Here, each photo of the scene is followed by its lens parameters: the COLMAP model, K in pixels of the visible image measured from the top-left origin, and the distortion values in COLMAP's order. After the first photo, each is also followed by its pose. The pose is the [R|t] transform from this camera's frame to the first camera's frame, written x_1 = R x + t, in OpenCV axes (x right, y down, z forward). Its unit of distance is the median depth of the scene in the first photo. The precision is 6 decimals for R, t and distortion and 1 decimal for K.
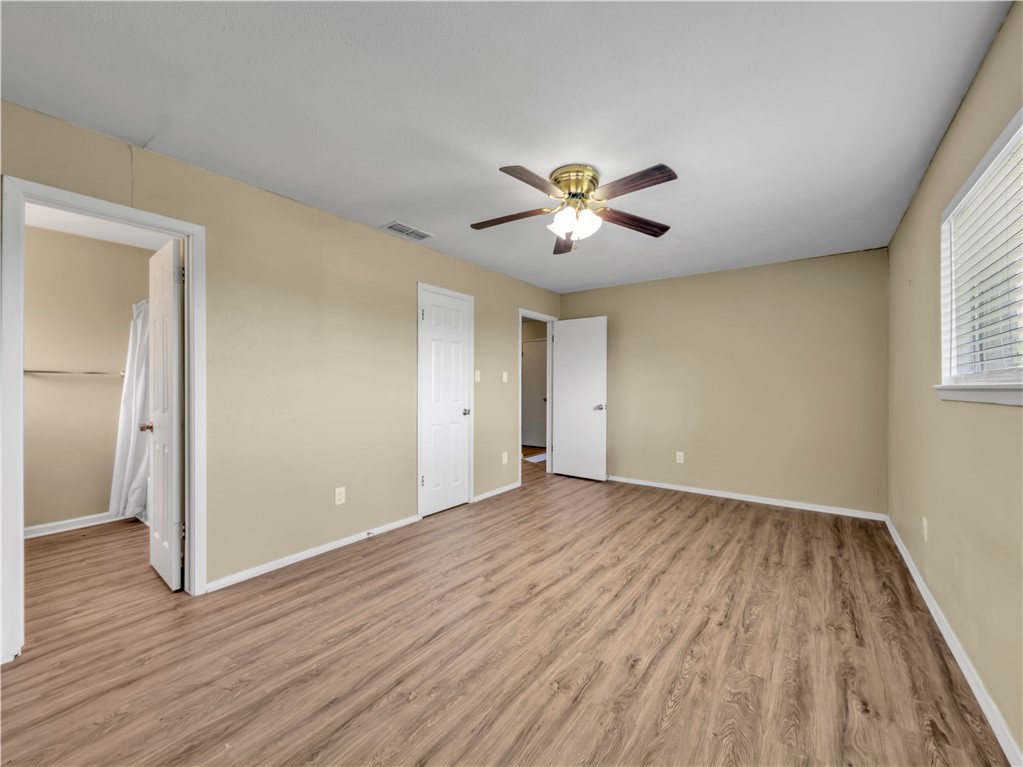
lens RADIAL K [[407.5, 0, 511.5], [0, 407.5, 383.5], [0, 0, 1]] dist [-0.000783, -0.000181]
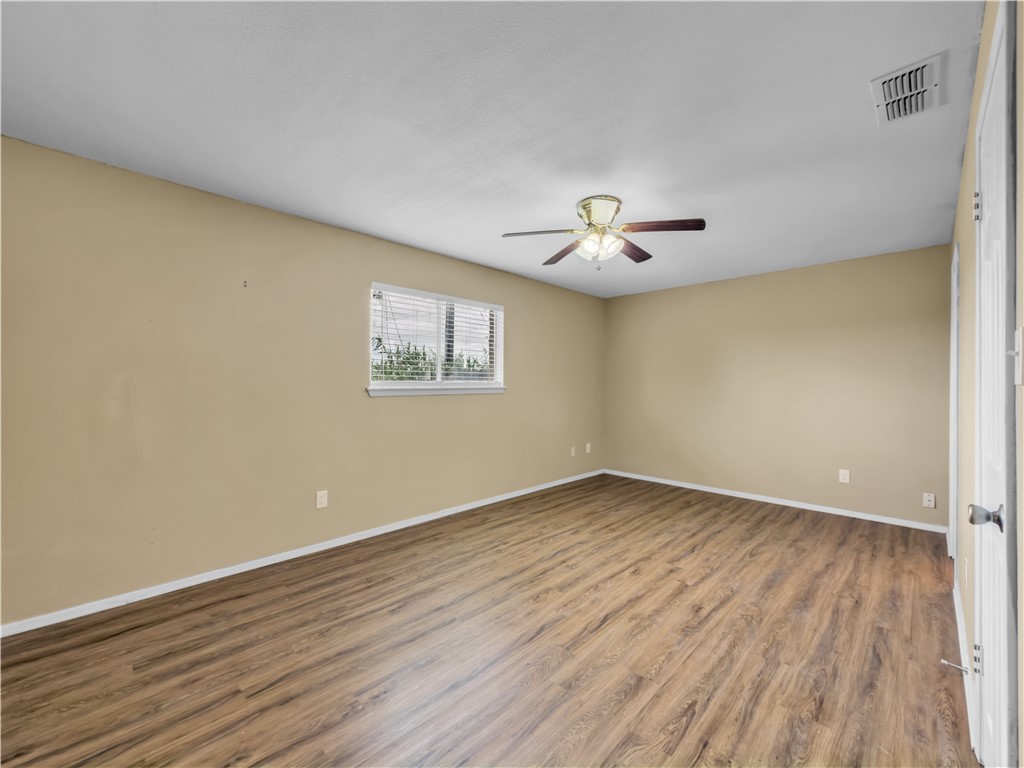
lens RADIAL K [[426.3, 0, 515.1], [0, 426.3, 382.3], [0, 0, 1]] dist [-0.000839, -0.000195]
pose [[-0.990516, -0.006146, 0.137259, 0.222286], [-0.007309, 0.999942, -0.007967, -0.007256], [-0.137202, -0.008895, -0.990503, 2.216501]]
